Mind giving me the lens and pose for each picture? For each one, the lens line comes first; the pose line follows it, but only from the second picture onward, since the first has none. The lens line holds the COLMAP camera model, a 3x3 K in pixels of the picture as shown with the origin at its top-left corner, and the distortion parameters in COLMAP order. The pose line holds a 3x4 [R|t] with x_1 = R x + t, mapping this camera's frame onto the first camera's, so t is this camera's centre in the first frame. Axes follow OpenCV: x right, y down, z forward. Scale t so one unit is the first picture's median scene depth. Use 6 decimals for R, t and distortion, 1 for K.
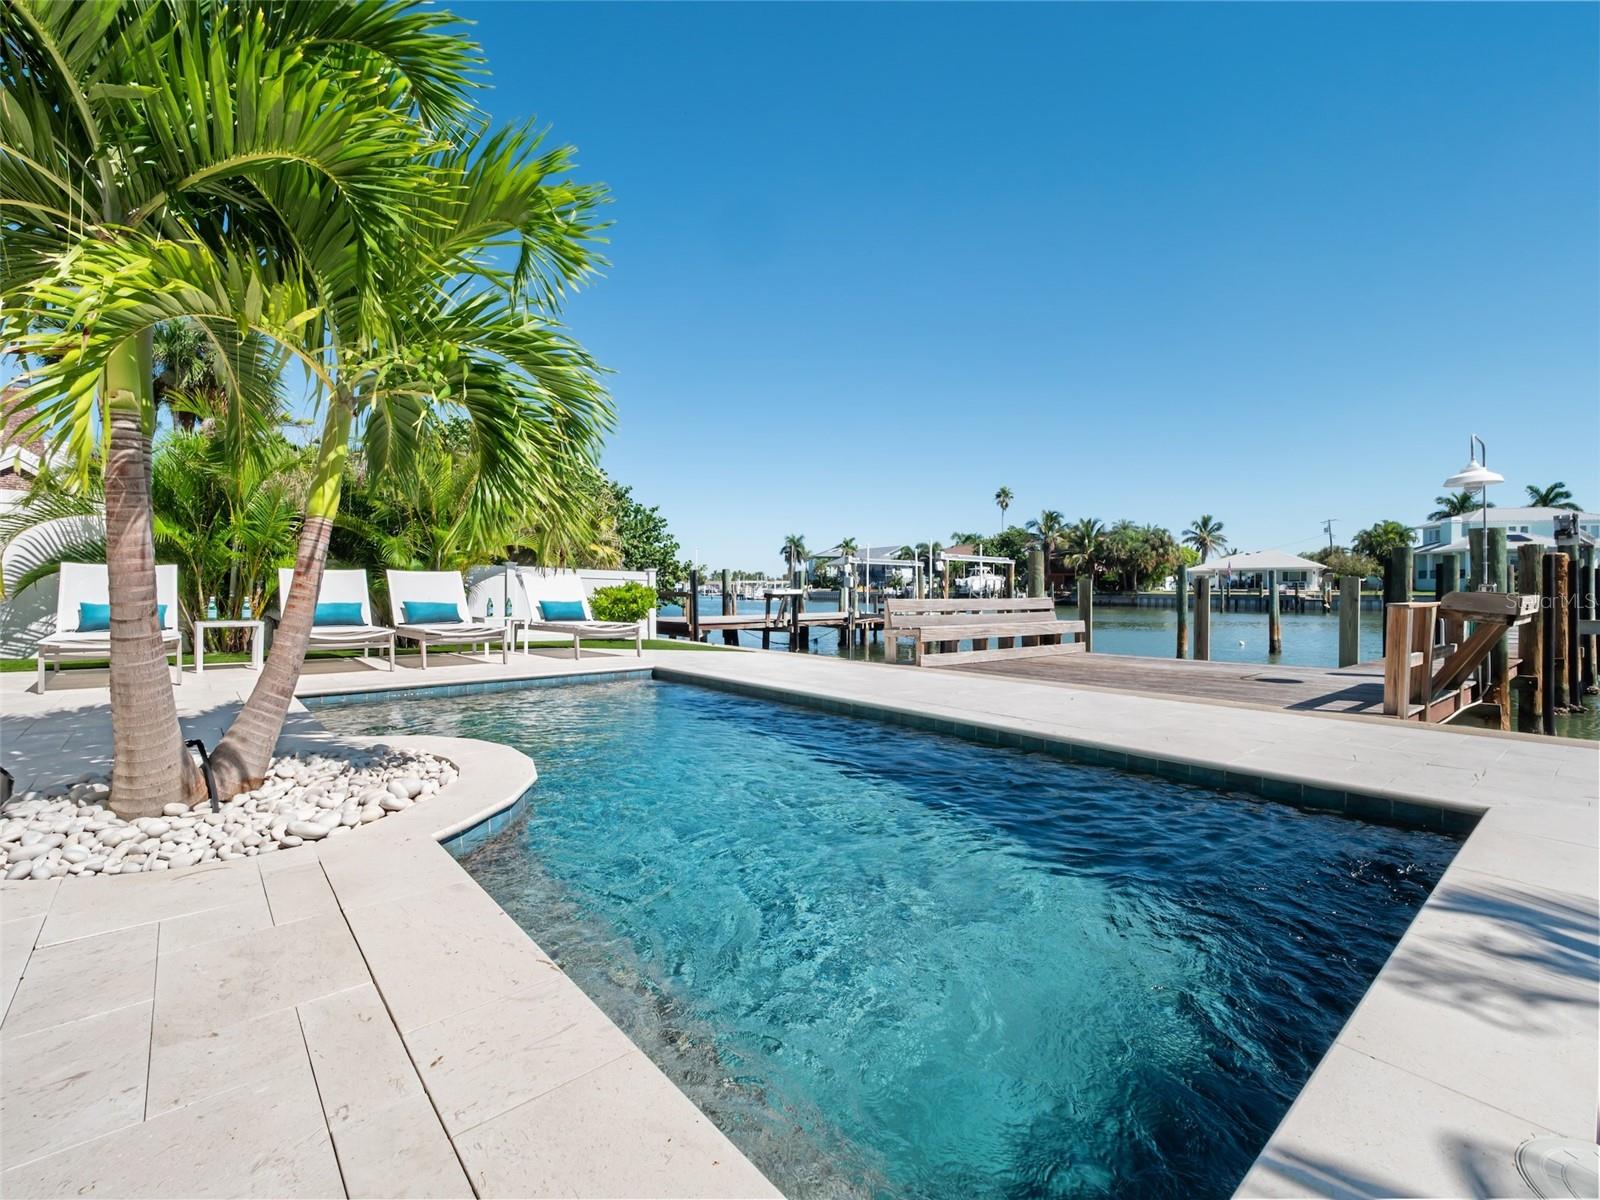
lens RADIAL K [[708.4, 0, 787.6], [0, 708.4, 595.3], [0, 0, 1]] dist [-0.003163, -0.000106]
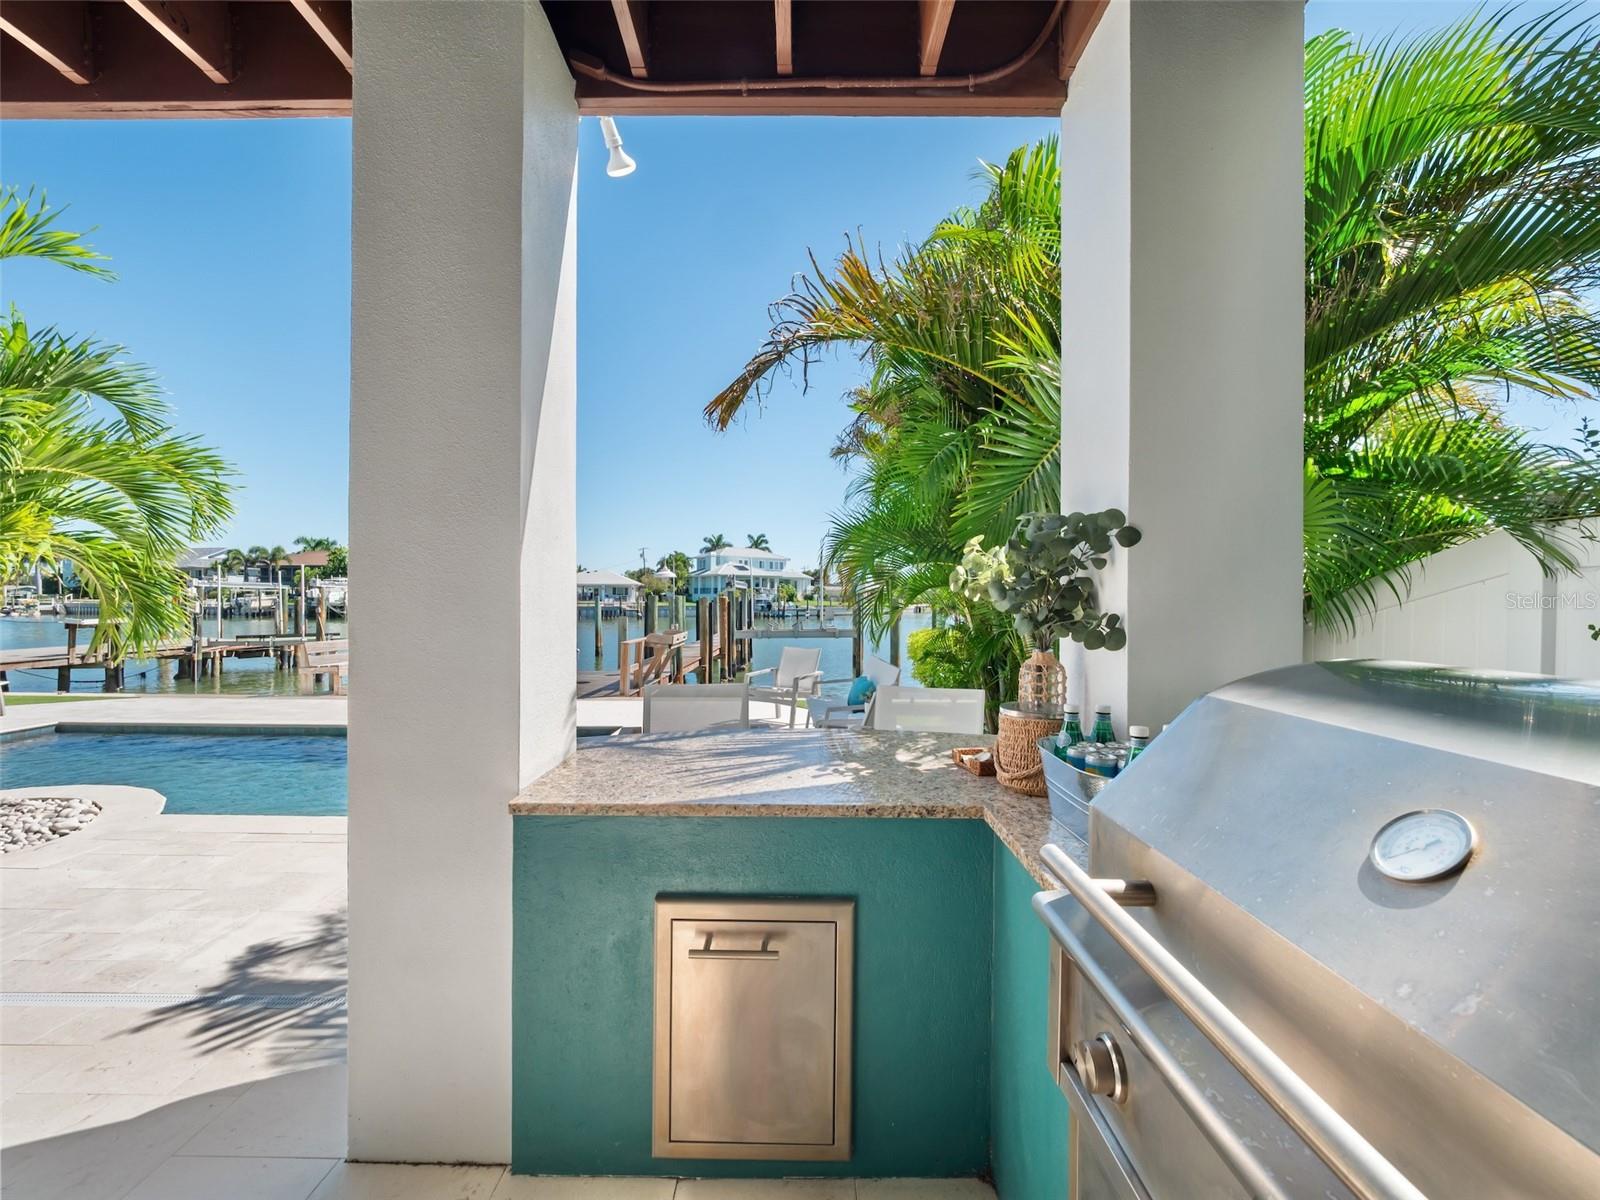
lens RADIAL K [[686.7, 0, 791.0], [0, 686.7, 596.3], [0, 0, 1]] dist [0.000525, -0.000344]
pose [[0.653131, 0.003524, 0.757237, -0.085752], [0.002866, 0.999971, -0.007125, -0.026200], [-0.757240, 0.006824, 0.653101, -0.168210]]
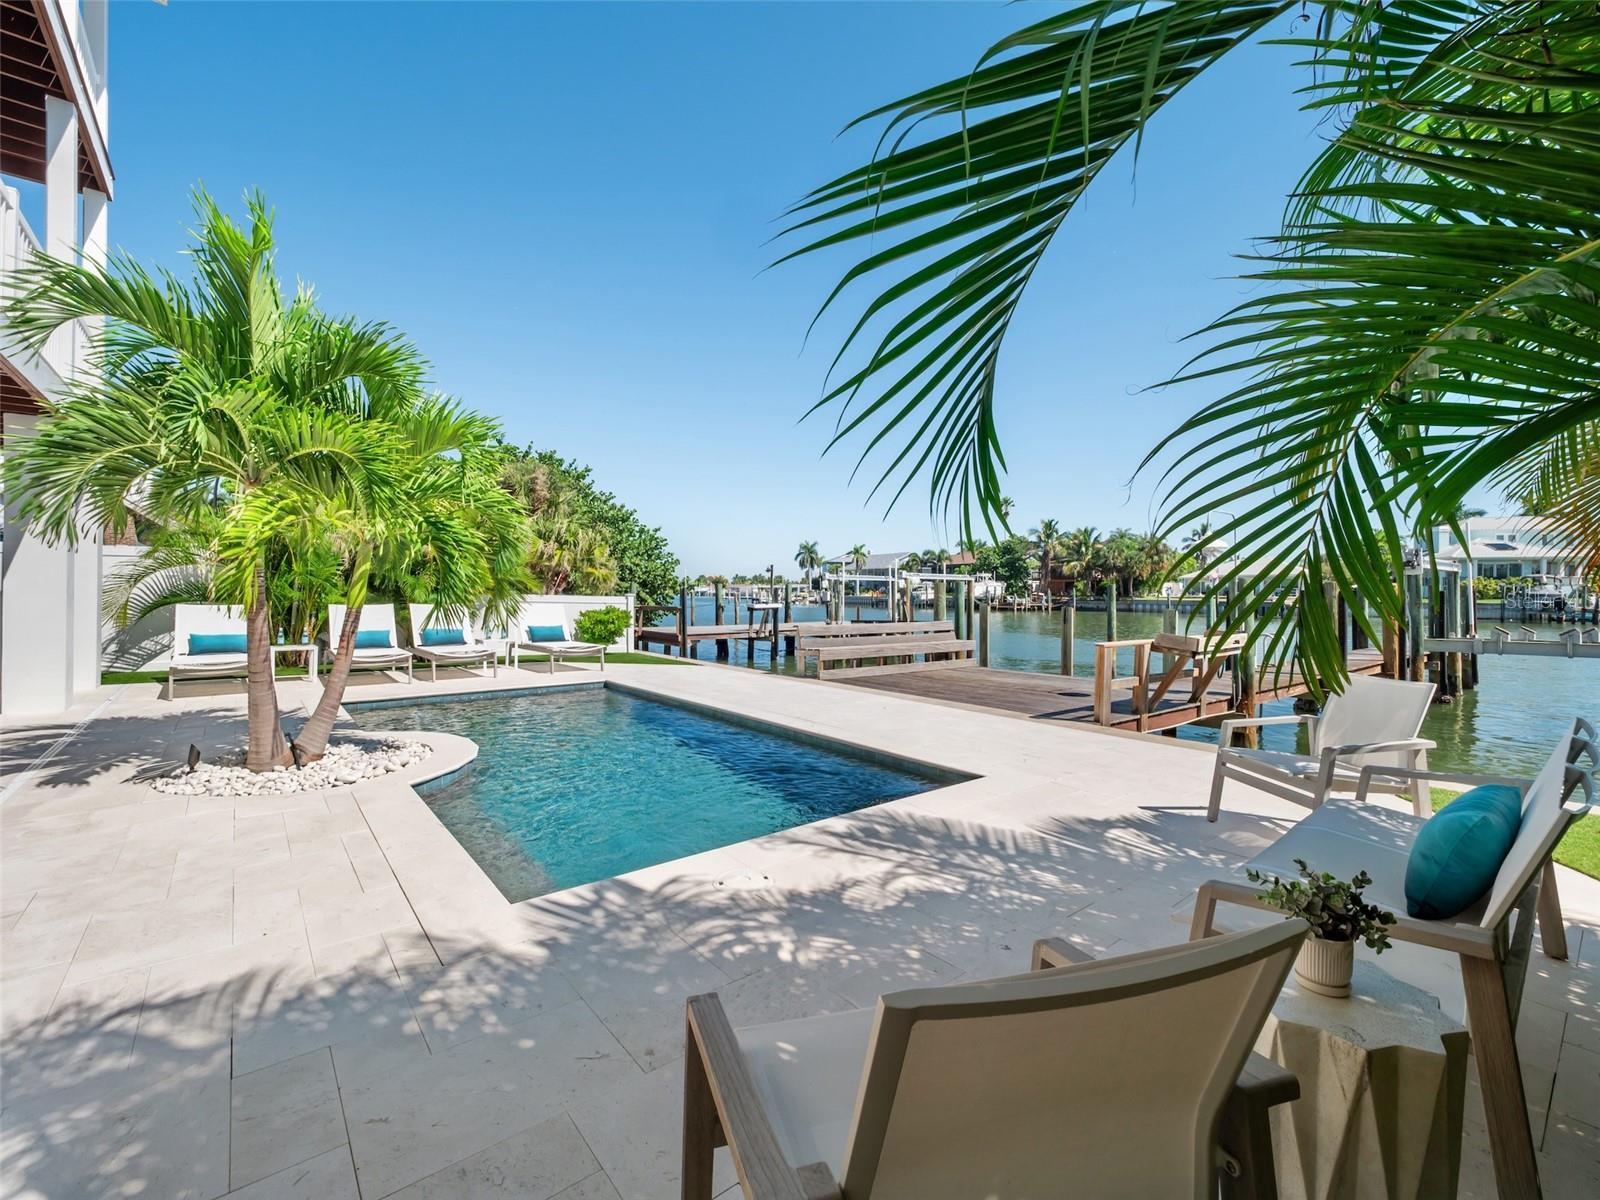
lens RADIAL K [[686.7, 0, 791.0], [0, 686.7, 596.3], [0, 0, 1]] dist [0.000525, -0.000344]
pose [[0.999608, 0.002016, -0.027927, 0.066049], [-0.002034, 0.999998, -0.000604, -0.019289], [0.027925, 0.000660, 0.999610, -0.094715]]
